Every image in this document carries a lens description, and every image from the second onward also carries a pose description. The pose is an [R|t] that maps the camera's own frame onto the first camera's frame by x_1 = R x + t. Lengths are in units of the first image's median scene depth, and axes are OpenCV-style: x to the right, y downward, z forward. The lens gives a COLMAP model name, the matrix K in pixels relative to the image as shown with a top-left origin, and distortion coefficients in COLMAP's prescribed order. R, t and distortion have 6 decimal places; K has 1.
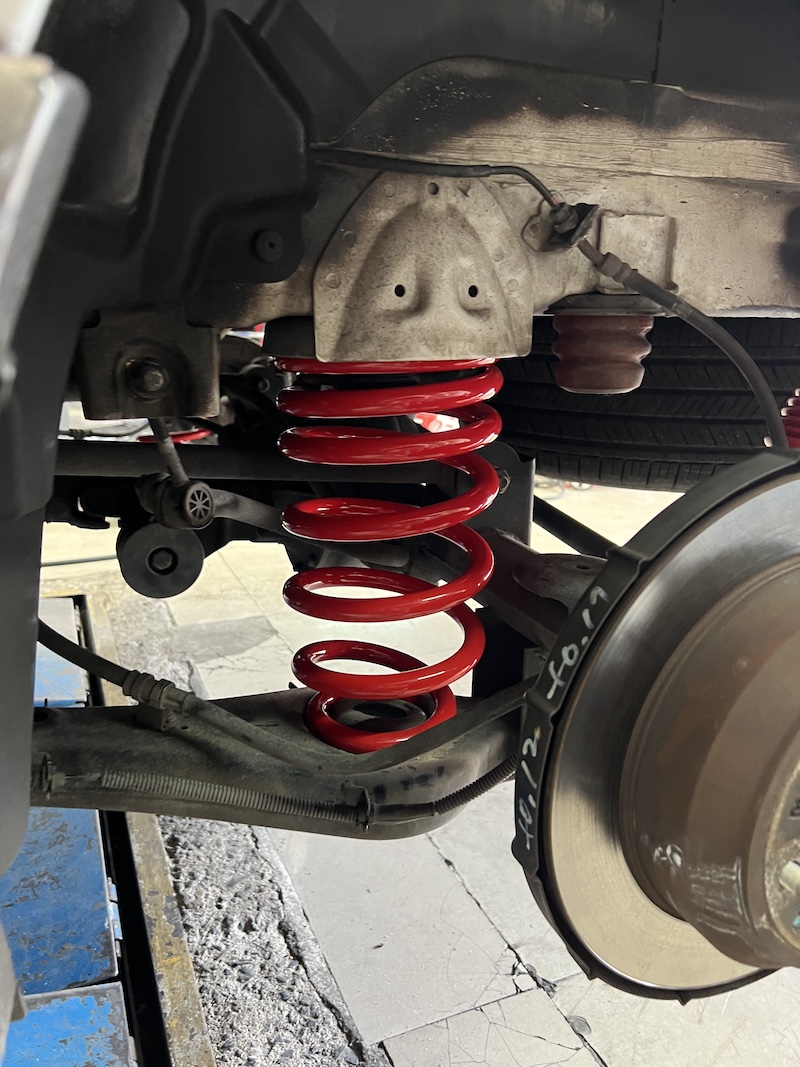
lens RADIAL K [[800.5, 0, 400.0], [0, 800.5, 533.5], [0, 0, 1]] dist [0.041814, -0.034188]
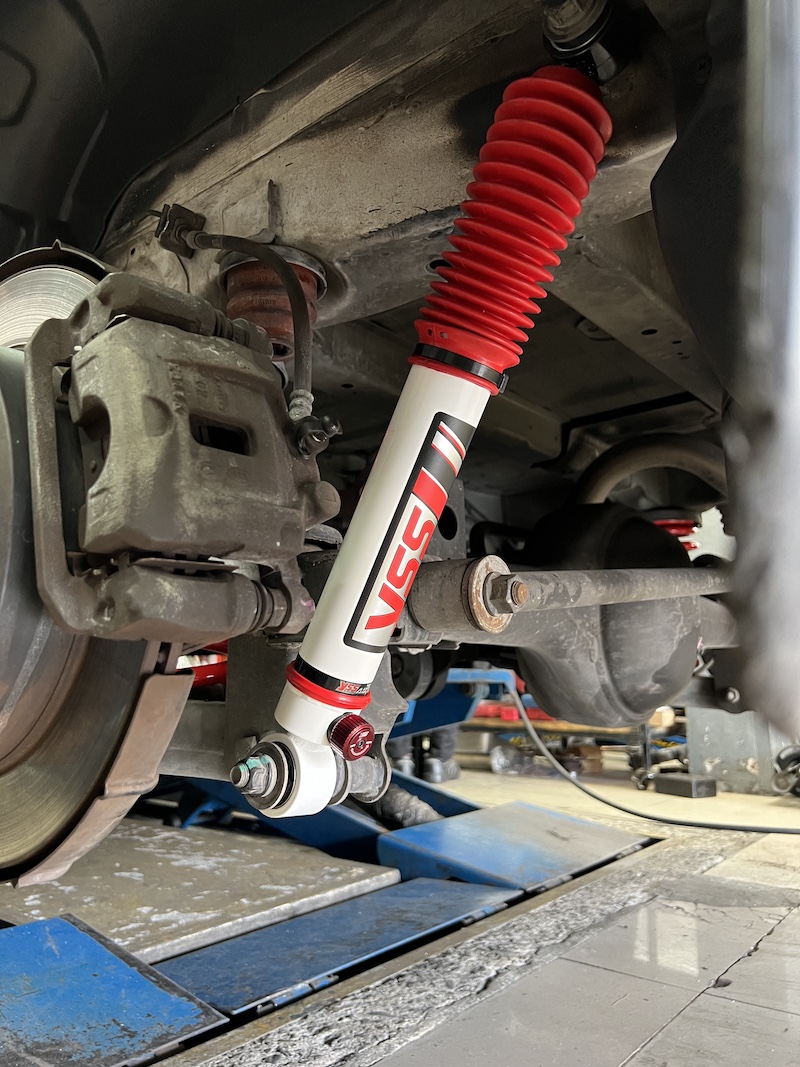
lens RADIAL K [[800.5, 0, 400.0], [0, 800.5, 533.5], [0, 0, 1]] dist [0.041814, -0.034188]
pose [[0.479012, -0.167147, -0.861748, 0.733962], [-0.210382, 0.931232, -0.297567, 0.198762], [0.852224, 0.323834, 0.410907, 0.483462]]
